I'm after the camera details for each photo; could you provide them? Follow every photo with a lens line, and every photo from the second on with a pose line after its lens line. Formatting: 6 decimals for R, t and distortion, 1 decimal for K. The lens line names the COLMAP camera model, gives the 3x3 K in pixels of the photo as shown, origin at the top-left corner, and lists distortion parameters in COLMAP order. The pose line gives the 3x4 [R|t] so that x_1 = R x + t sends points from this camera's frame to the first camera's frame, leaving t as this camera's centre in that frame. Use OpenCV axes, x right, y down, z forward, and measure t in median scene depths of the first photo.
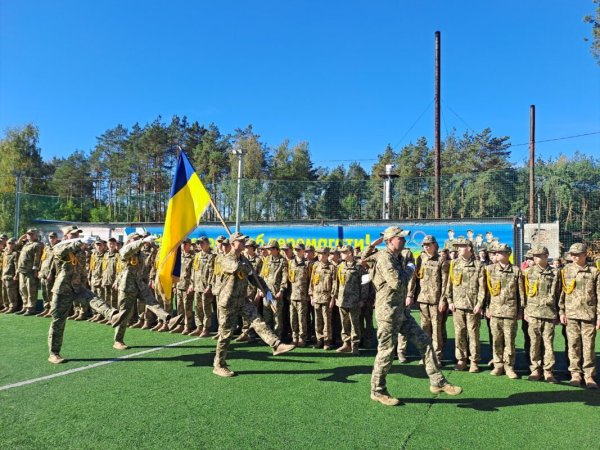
lens RADIAL K [[429.7, 0, 305.5], [0, 429.7, 225.4], [0, 0, 1]] dist [0.002584, -0.001235]
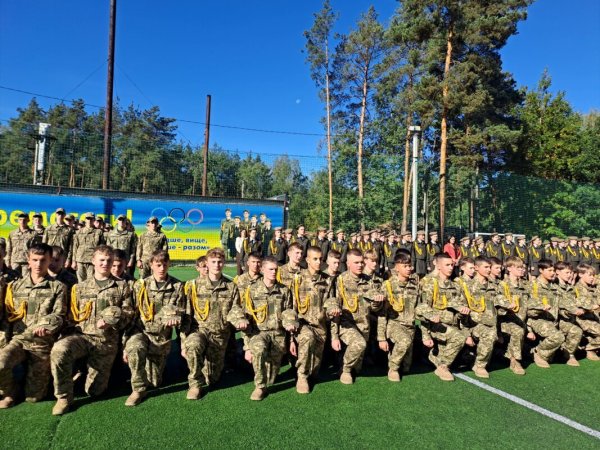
lens RADIAL K [[429.7, 0, 304.8], [0, 429.7, 224.4], [0, 0, 1]] dist [0.002584, -0.001235]
pose [[0.661468, 0.024263, 0.749581, -0.091548], [-0.059910, 0.997992, 0.020564, 0.004784], [-0.747577, -0.058510, 0.661593, 0.078337]]
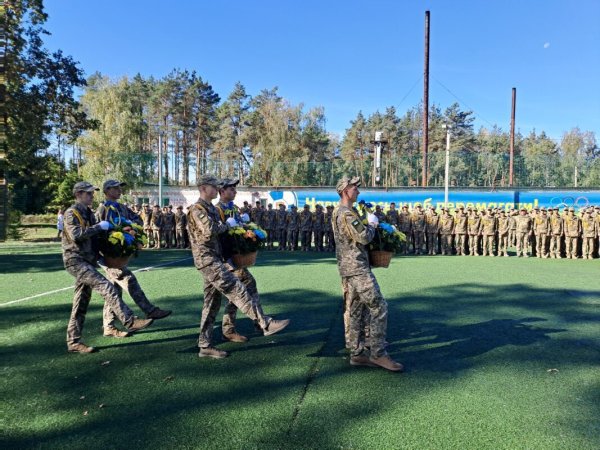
lens RADIAL K [[429.7, 0, 300.9], [0, 429.7, 221.7], [0, 0, 1]] dist [0.002584, -0.001235]
pose [[0.957244, -0.015932, 0.288842, -0.329109], [-0.009117, 0.996325, 0.085167, -0.005397], [-0.289138, -0.084159, 0.953581, 0.002037]]
